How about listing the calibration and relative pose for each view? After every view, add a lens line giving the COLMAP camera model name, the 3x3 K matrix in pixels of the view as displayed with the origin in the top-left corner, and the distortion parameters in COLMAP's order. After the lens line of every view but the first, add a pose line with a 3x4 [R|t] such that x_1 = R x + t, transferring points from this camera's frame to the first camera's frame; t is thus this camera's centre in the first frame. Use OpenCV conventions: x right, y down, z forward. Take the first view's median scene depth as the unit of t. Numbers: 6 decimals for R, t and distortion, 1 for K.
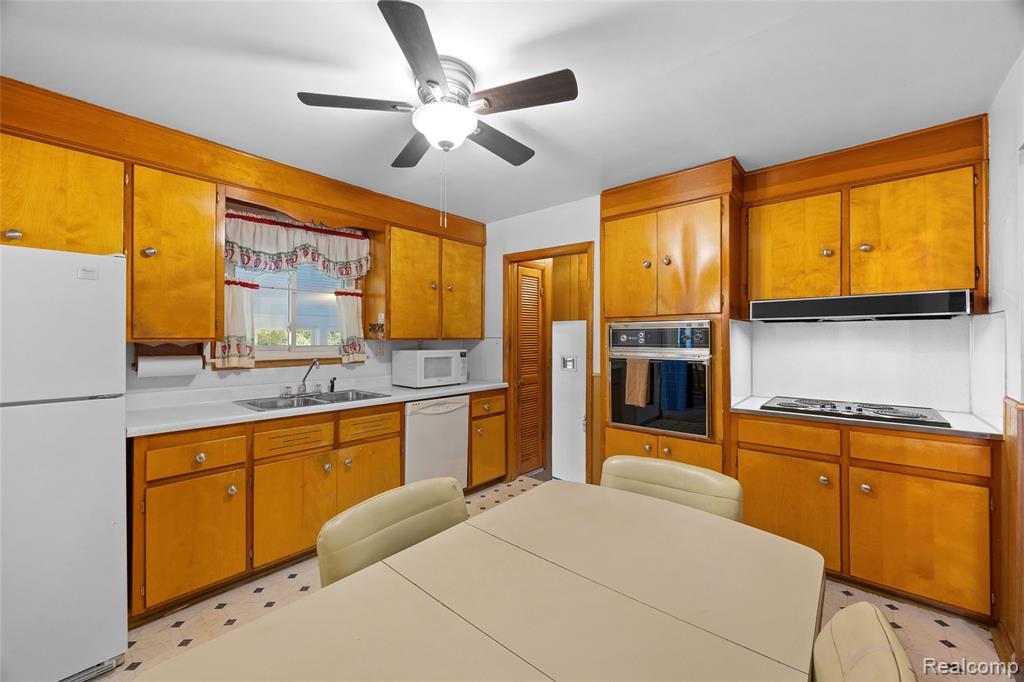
lens RADIAL K [[402.9, 0, 519.3], [0, 402.9, 336.4], [0, 0, 1]] dist [0.000288, 0.000123]
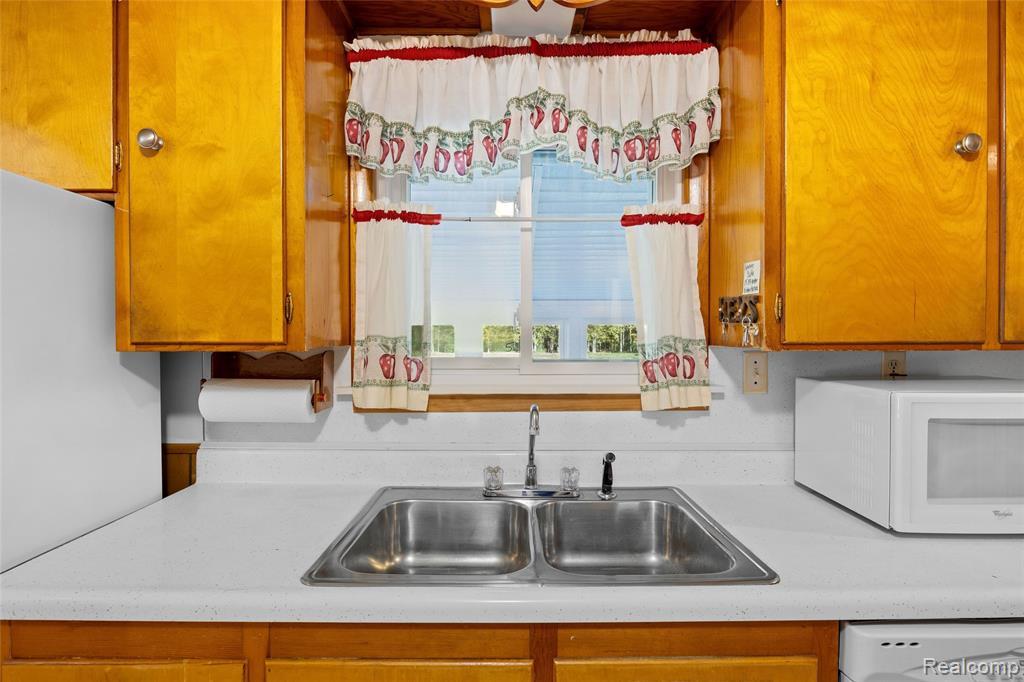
lens RADIAL K [[491.1, 0, 511.8], [0, 491.1, 337.7], [0, 0, 1]] dist [-0.007381, 0.000313]
pose [[0.651516, 0.002809, -0.758629, -0.177855], [0.003086, 0.999975, 0.006353, -0.002188], [0.758628, -0.006480, 0.651492, 0.616585]]
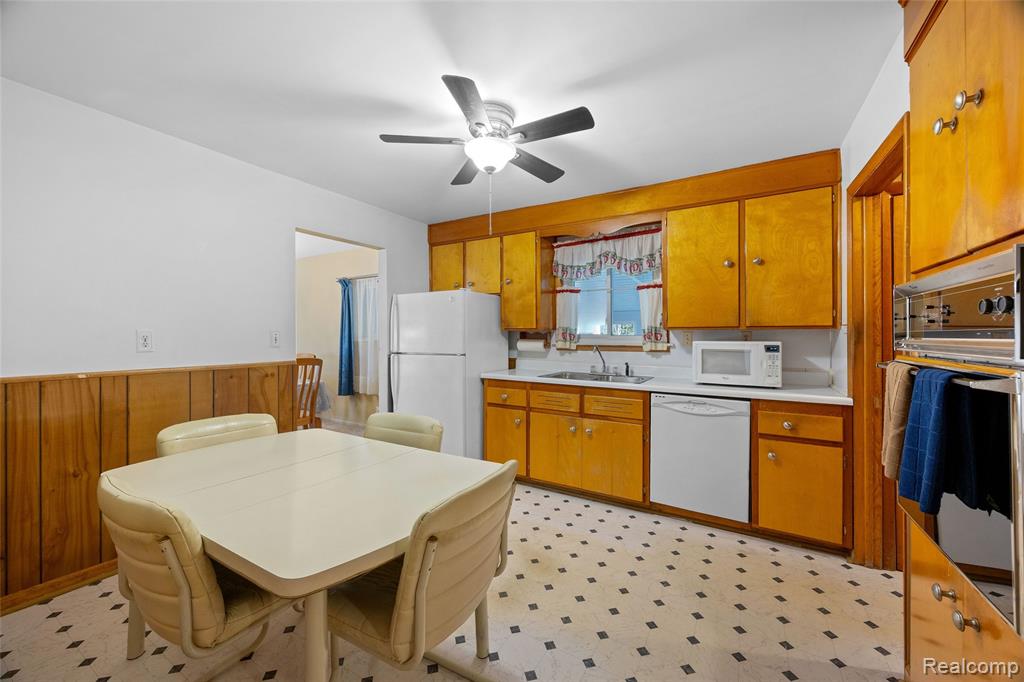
lens RADIAL K [[402.9, 0, 519.3], [0, 402.9, 336.4], [0, 0, 1]] dist [0.000288, 0.000123]
pose [[0.167211, 0.005189, -0.985907, 0.577322], [0.003507, 0.999977, 0.005858, 0.019131], [0.985915, -0.004437, 0.167189, 0.481735]]
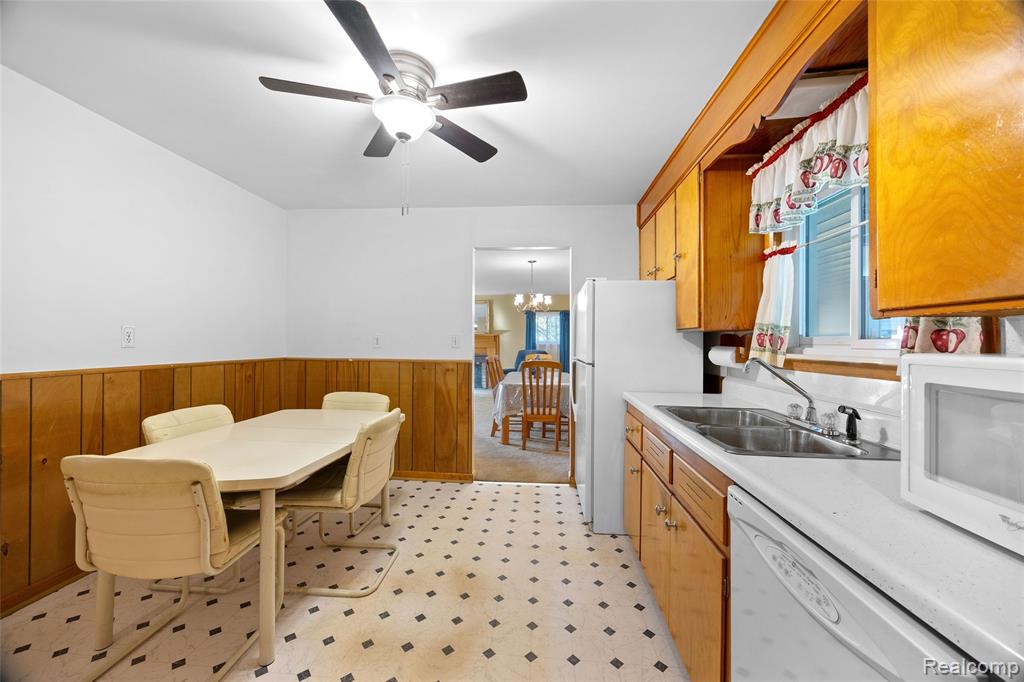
lens RADIAL K [[396.3, 0, 513.5], [0, 396.3, 344.6], [0, 0, 1]] dist [-0.000470, -0.000053]
pose [[-0.821023, -0.005193, -0.570871, 0.095415], [-0.008807, 0.999955, 0.003569, 0.032489], [0.570827, 0.007958, -0.821032, 1.088532]]
